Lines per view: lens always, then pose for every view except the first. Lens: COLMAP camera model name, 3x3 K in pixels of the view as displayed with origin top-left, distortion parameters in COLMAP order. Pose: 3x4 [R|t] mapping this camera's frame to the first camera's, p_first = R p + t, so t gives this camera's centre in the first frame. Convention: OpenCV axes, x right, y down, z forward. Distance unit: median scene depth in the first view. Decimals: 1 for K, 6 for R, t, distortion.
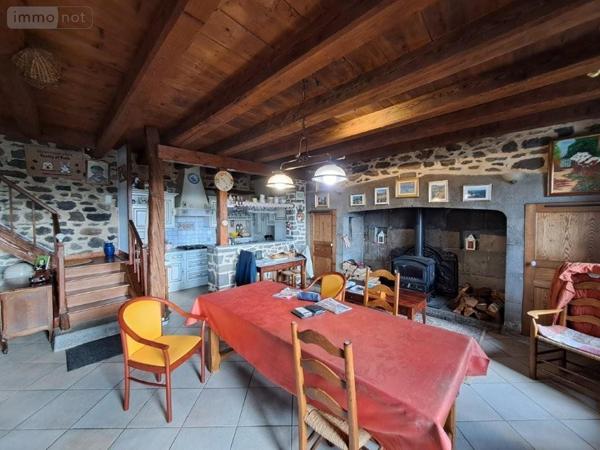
lens RADIAL K [[239.6, 0, 305.3], [0, 239.6, 226.2], [0, 0, 1]] dist [-0.000264, -0.000158]
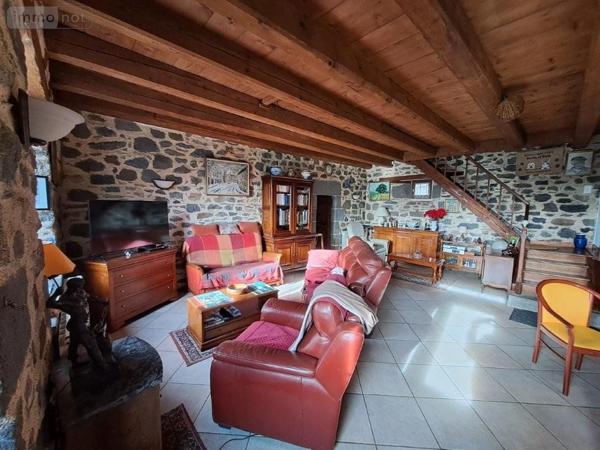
lens RADIAL K [[239.6, 0, 305.3], [0, 239.6, 226.2], [0, 0, 1]] dist [-0.000264, -0.000158]
pose [[-0.052551, 0.084638, -0.995025, 0.216043], [-0.052071, 0.994814, 0.087370, 0.008347], [0.997260, 0.056403, -0.047872, -0.072928]]
